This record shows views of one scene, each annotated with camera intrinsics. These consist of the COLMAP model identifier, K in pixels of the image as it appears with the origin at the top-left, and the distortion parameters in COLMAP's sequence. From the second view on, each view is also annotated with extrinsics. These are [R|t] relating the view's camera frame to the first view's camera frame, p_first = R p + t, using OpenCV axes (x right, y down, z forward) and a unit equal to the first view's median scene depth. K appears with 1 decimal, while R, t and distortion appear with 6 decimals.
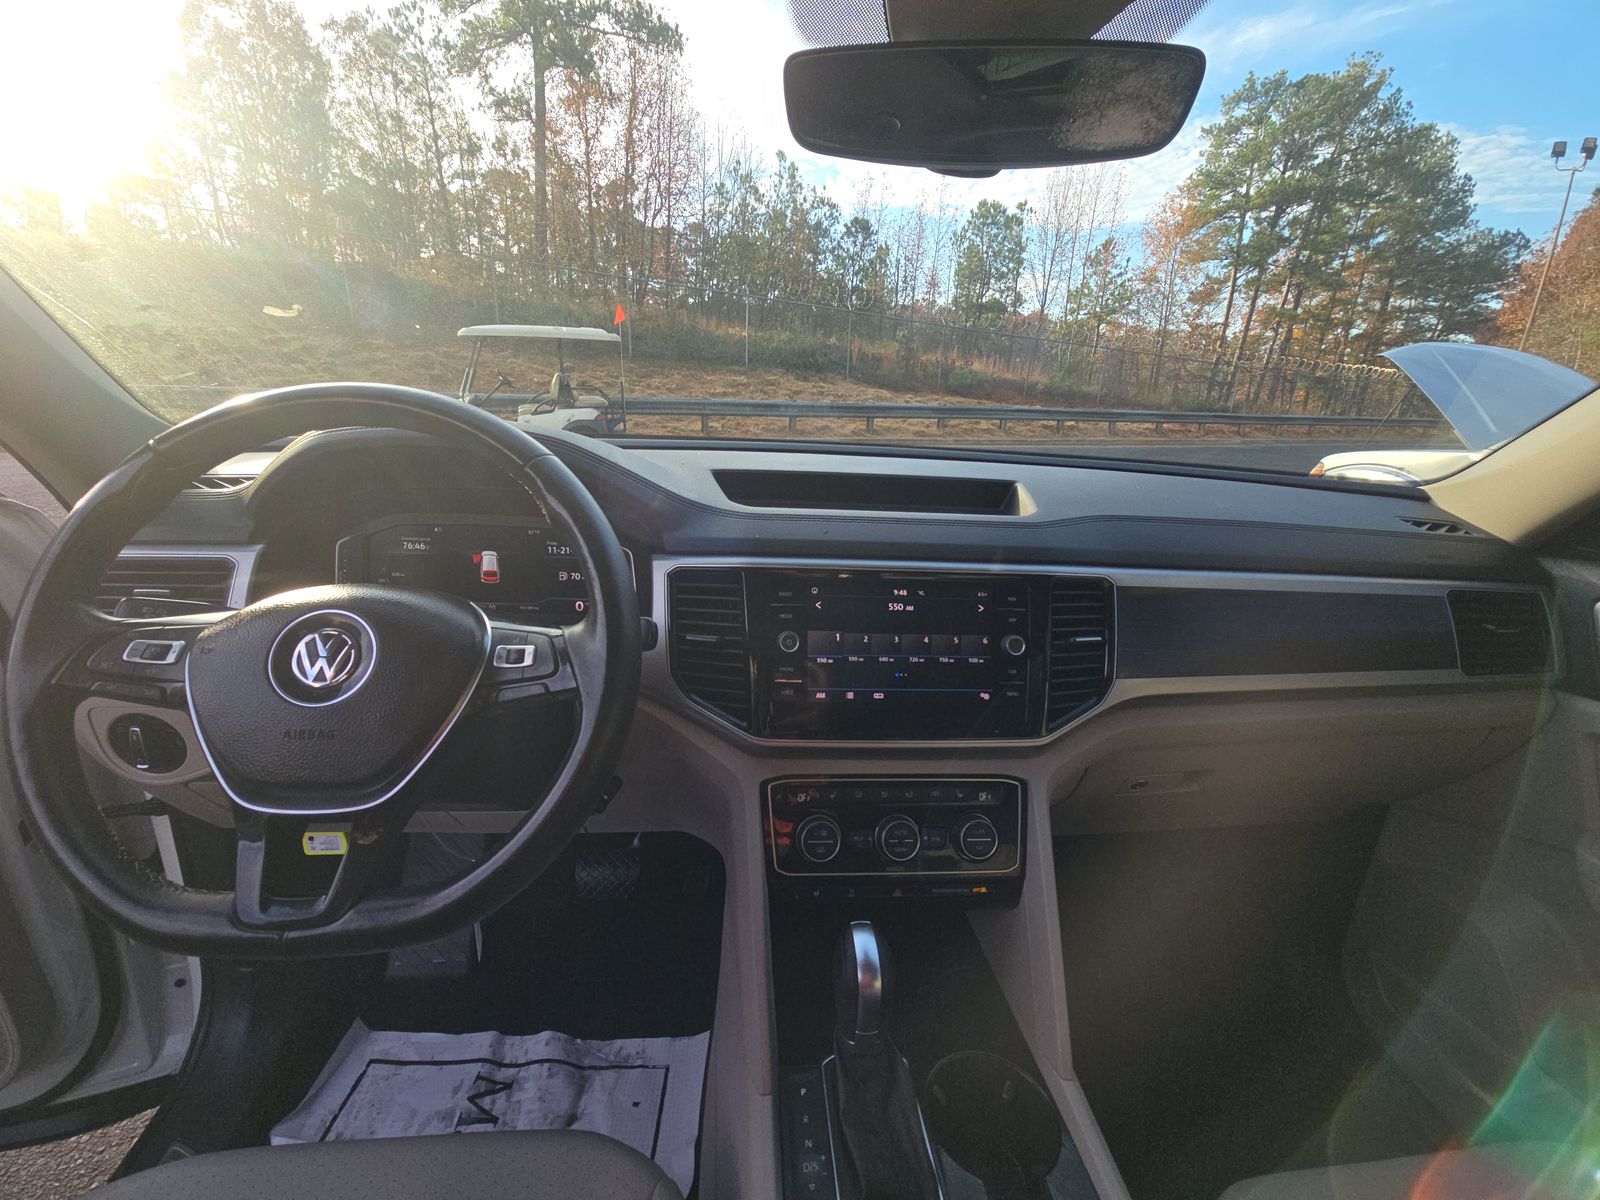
lens RADIAL K [[635.9, 0, 800.0], [0, 635.9, 622.1], [0, 0, 1]] dist [0.009556, 0.000125]
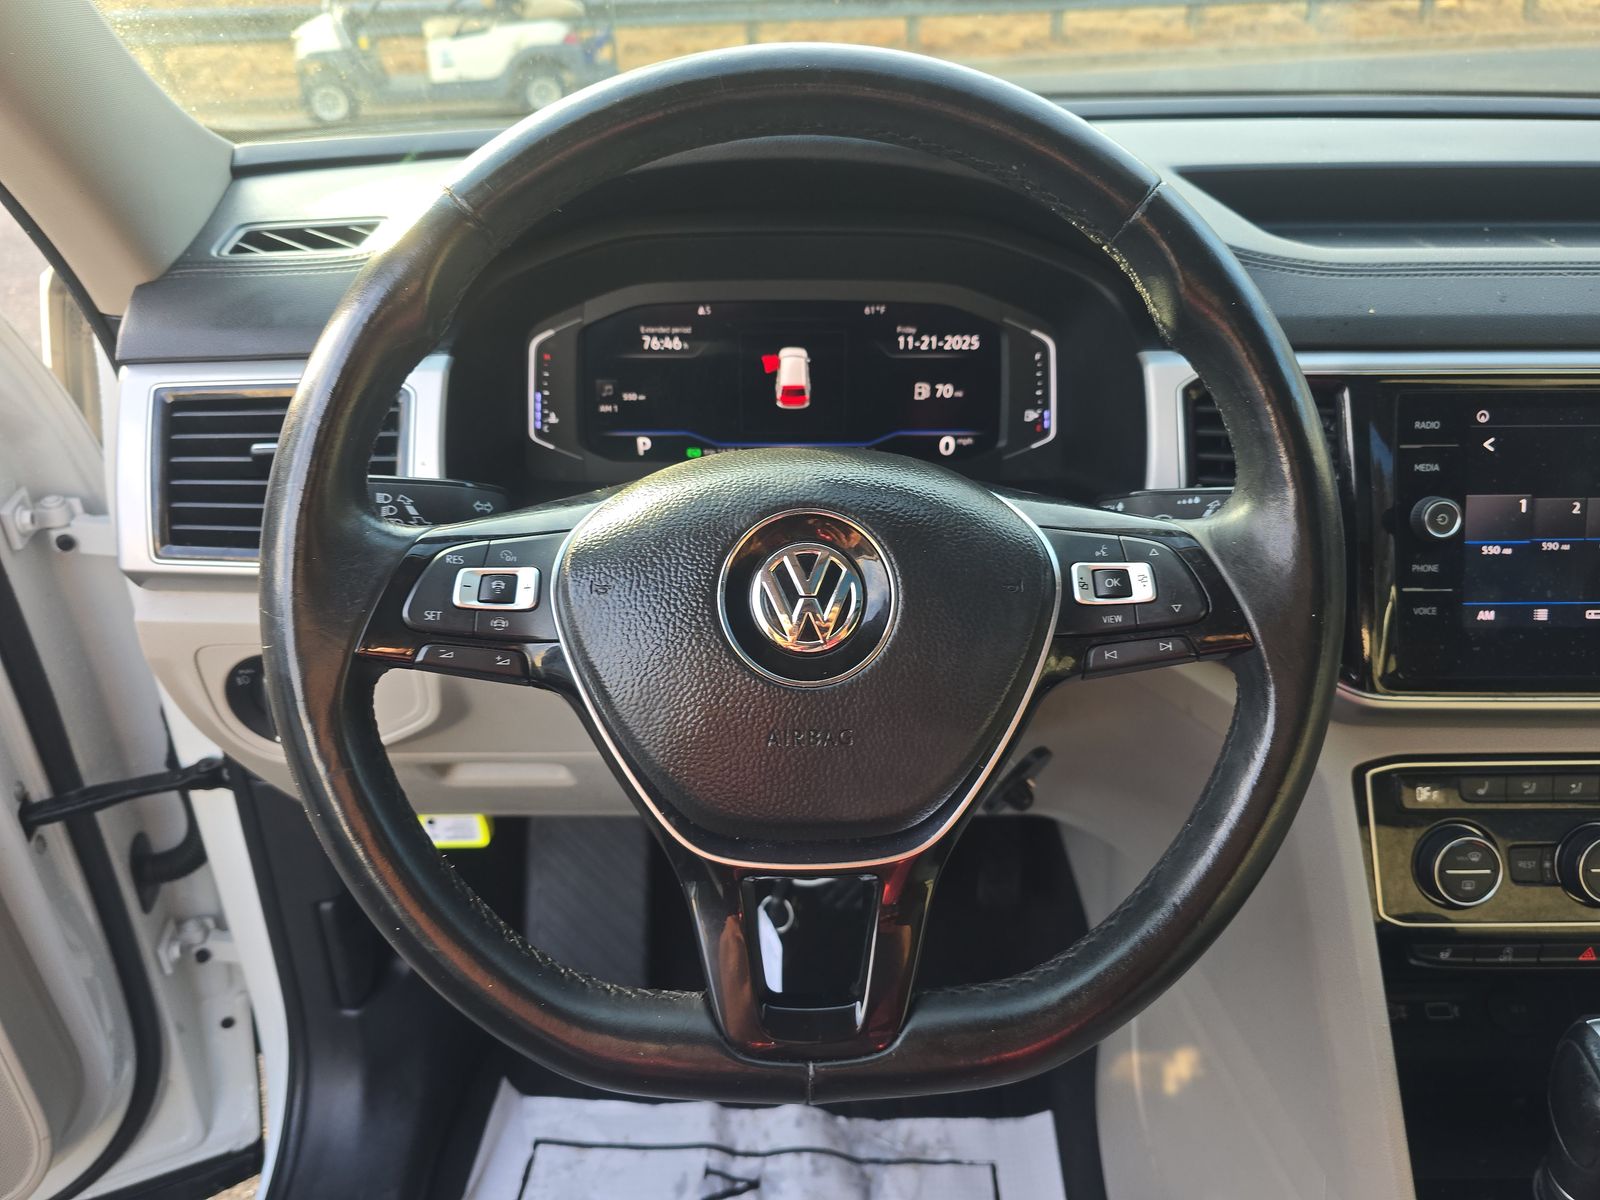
lens RADIAL K [[1066.2, 0, 808.1], [0, 1066.2, 600.0], [0, 0, 1]] dist [0.058813, -0.051289]
pose [[0.997038, -0.010430, -0.076196, -0.307134], [0.024161, 0.983077, 0.181590, -0.050611], [0.073013, -0.182893, 0.980418, 0.043592]]
